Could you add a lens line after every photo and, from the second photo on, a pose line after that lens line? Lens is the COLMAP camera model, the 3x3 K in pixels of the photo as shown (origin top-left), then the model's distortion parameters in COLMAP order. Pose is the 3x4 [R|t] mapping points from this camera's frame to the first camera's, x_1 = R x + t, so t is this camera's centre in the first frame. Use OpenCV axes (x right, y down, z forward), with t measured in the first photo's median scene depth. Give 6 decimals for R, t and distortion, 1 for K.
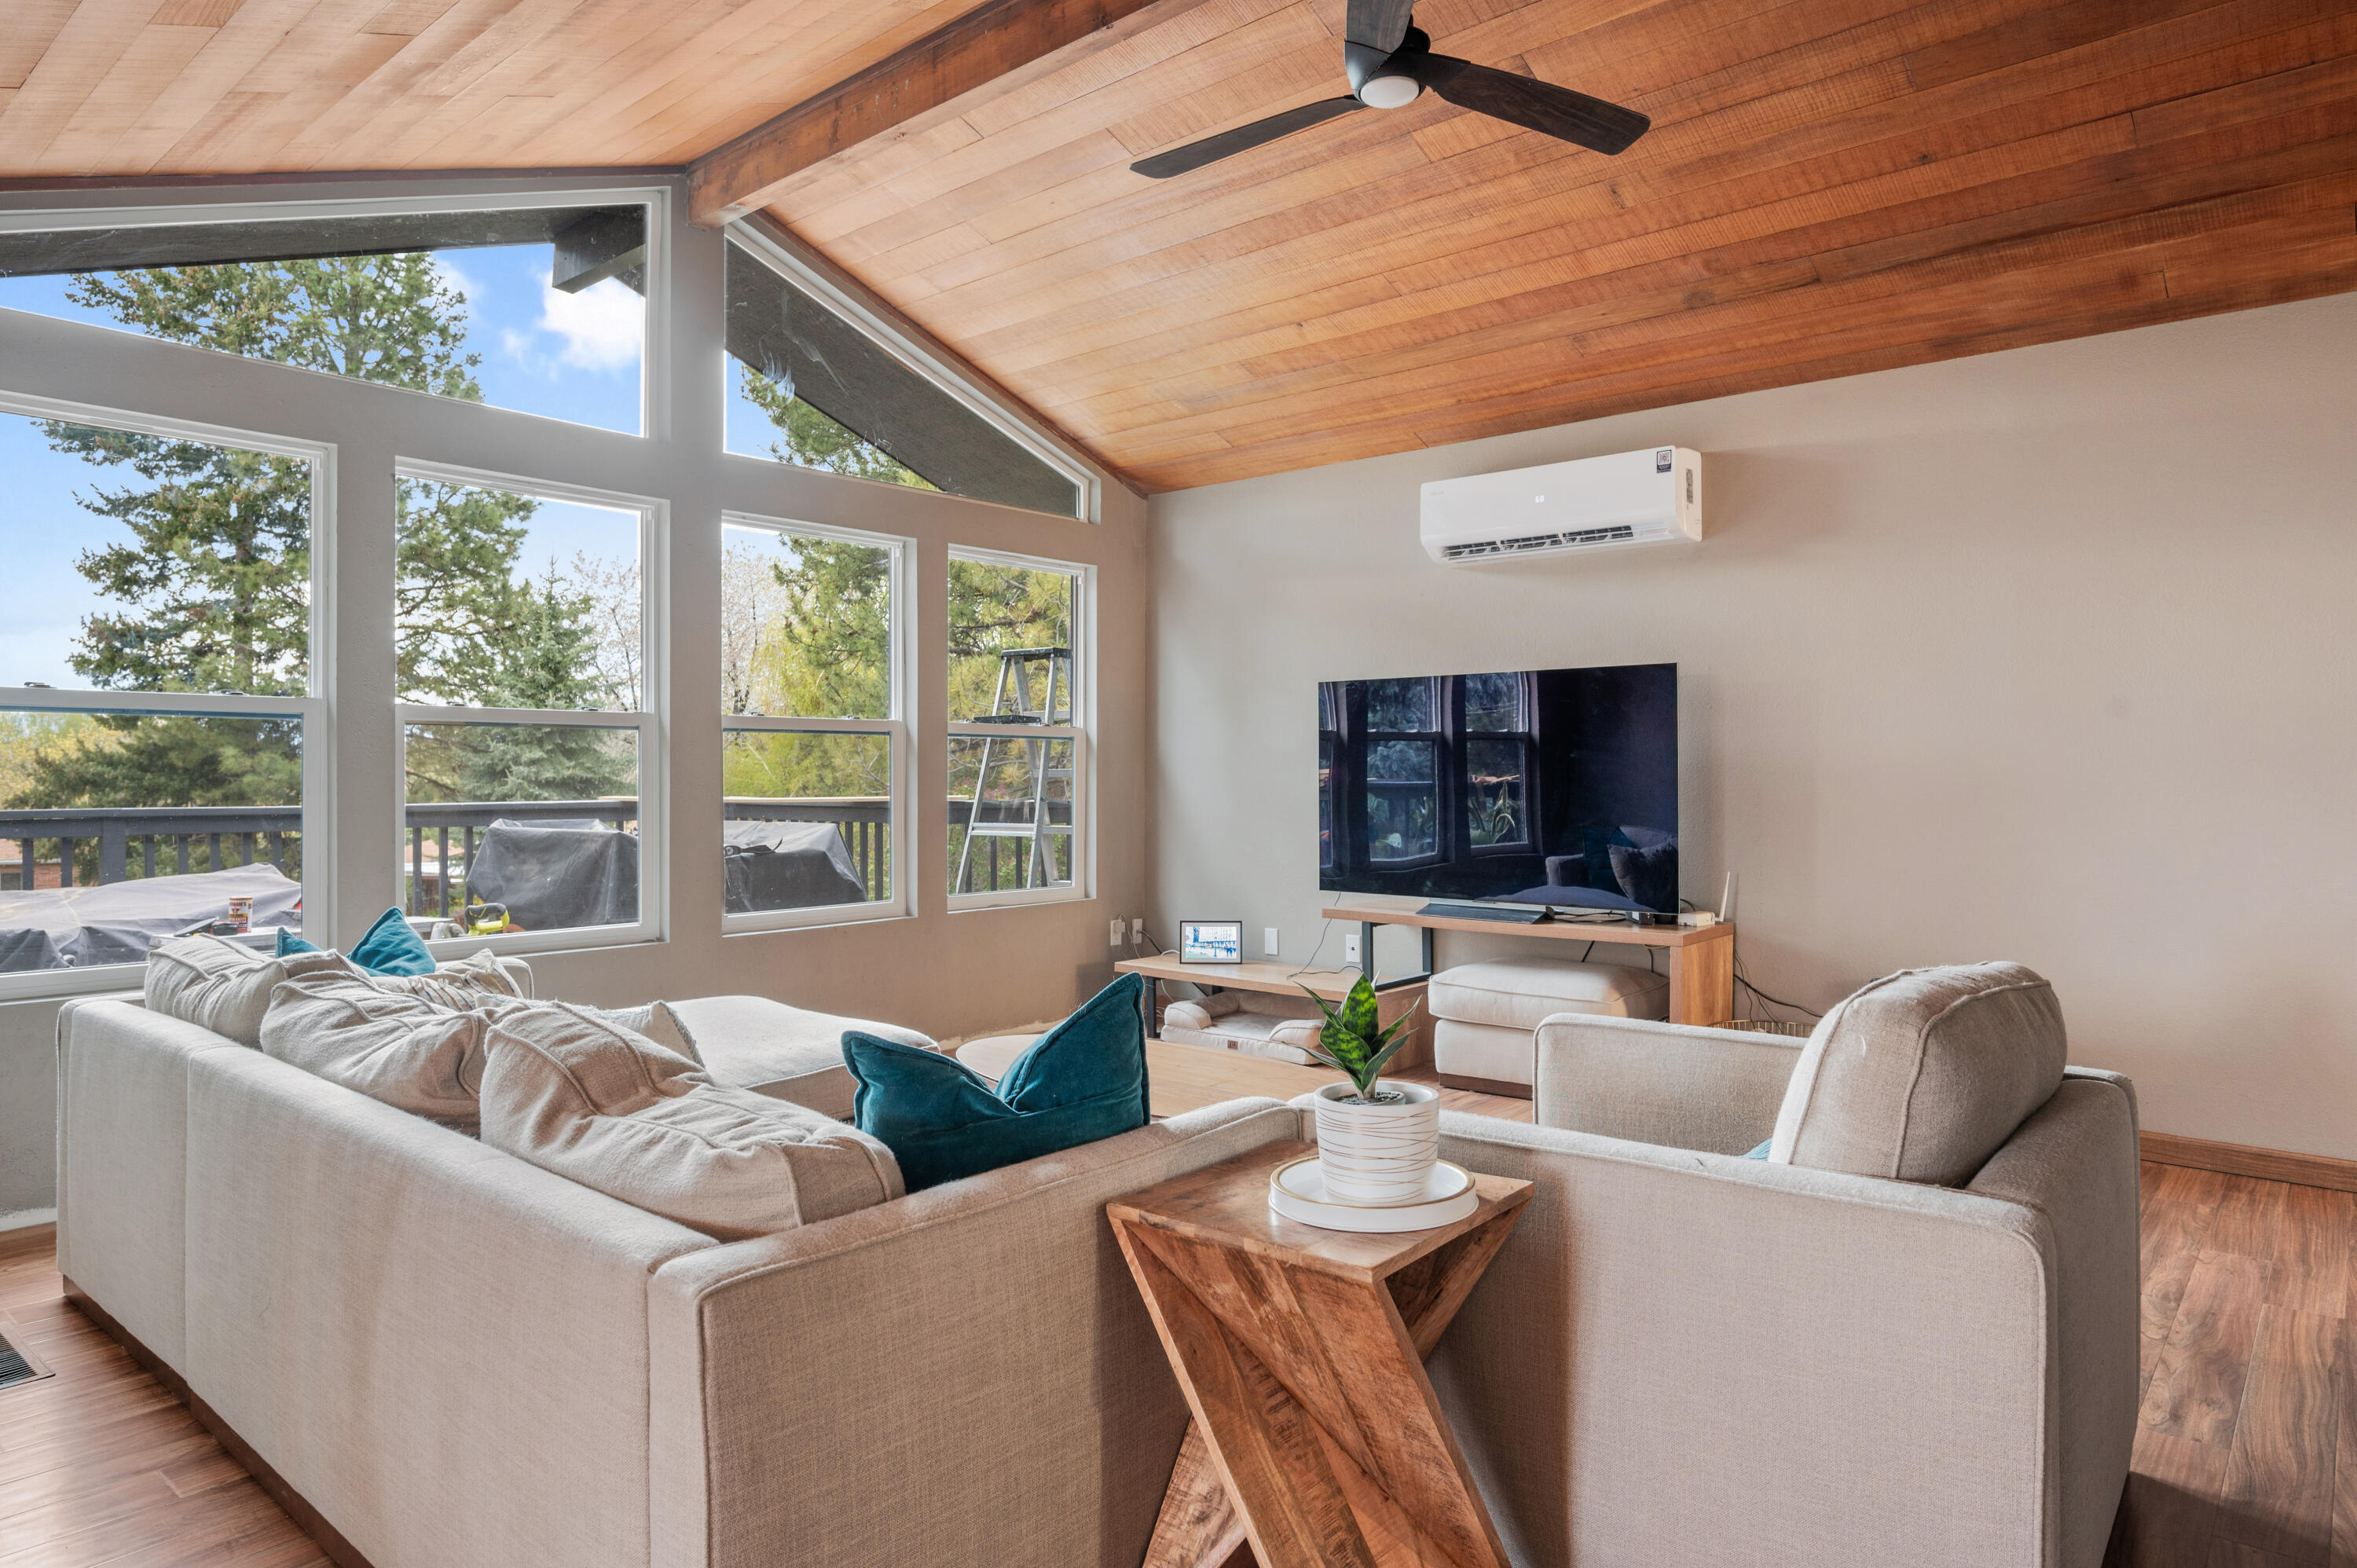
lens RADIAL K [[1409.9, 0, 1178.5], [0, 1409.9, 784.0], [0, 0, 1]] dist [0.001758, 0.001130]
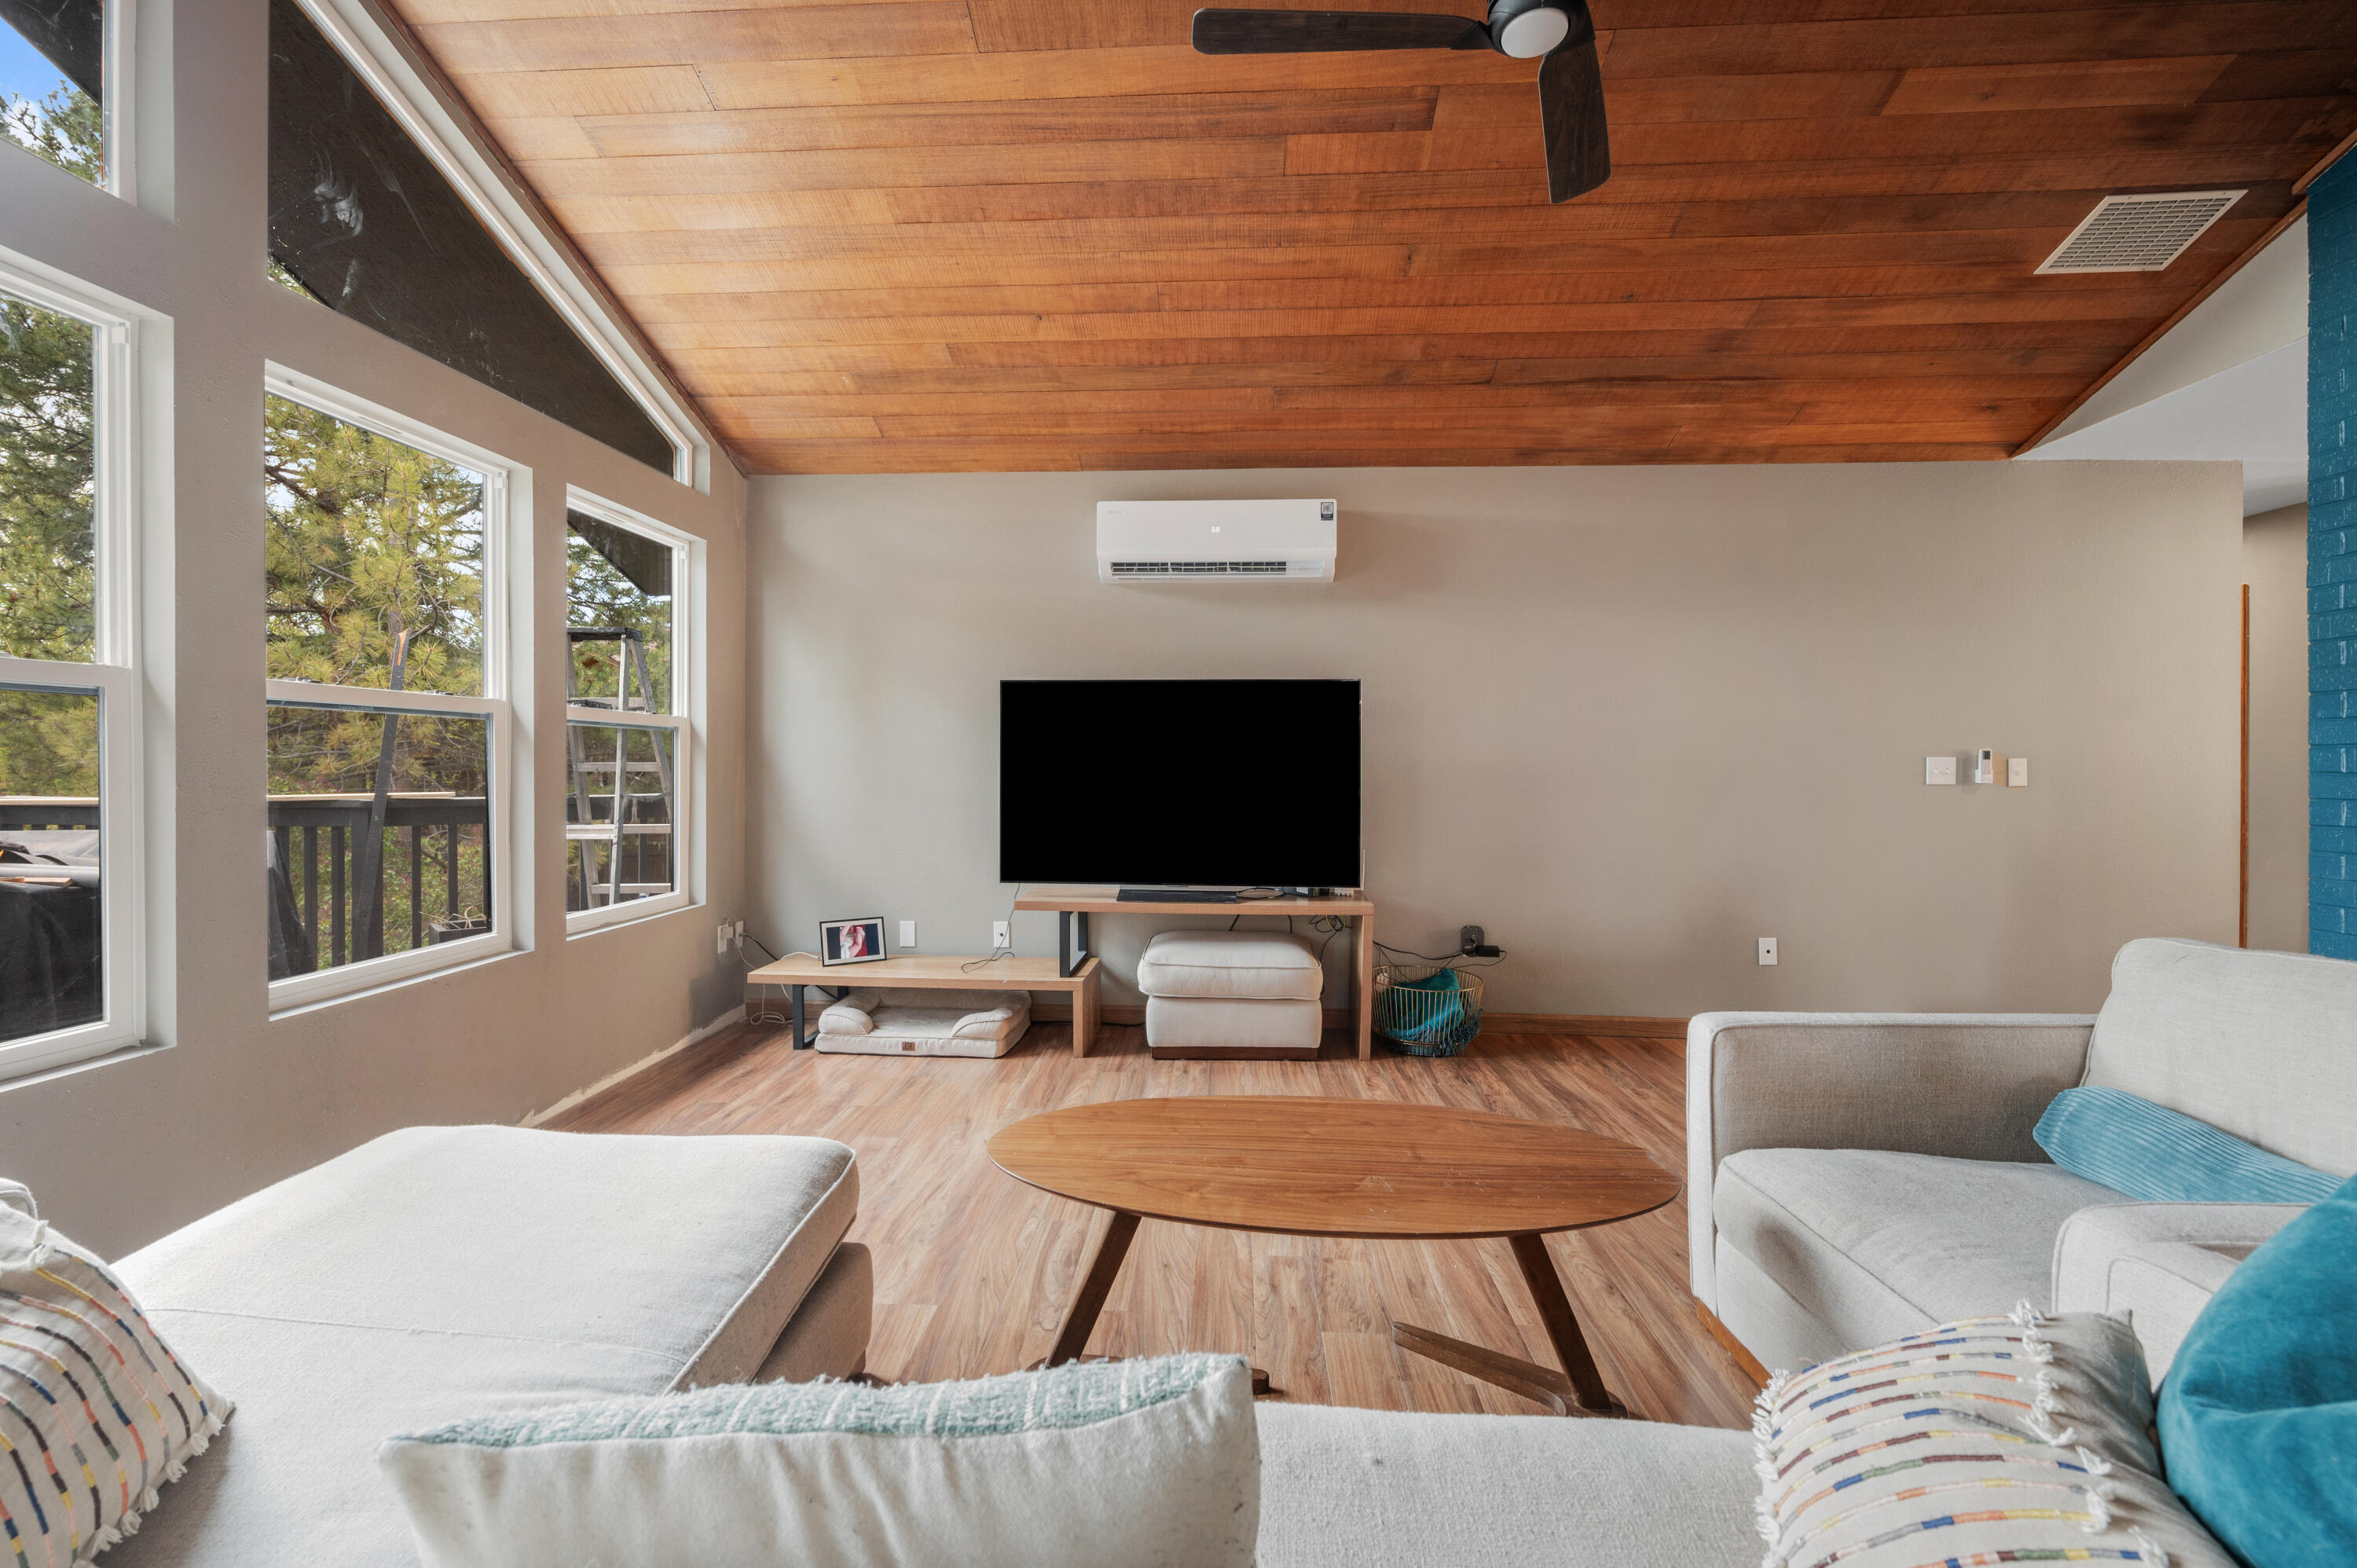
lens RADIAL K [[1007.8, 0, 1177.2], [0, 1007.8, 779.3], [0, 0, 1]] dist [0.000866, -0.000407]
pose [[0.799496, -0.002639, 0.600666, -0.247161], [-0.000715, 0.999985, 0.005346, -0.004253], [-0.600671, -0.004703, 0.799482, 0.350173]]
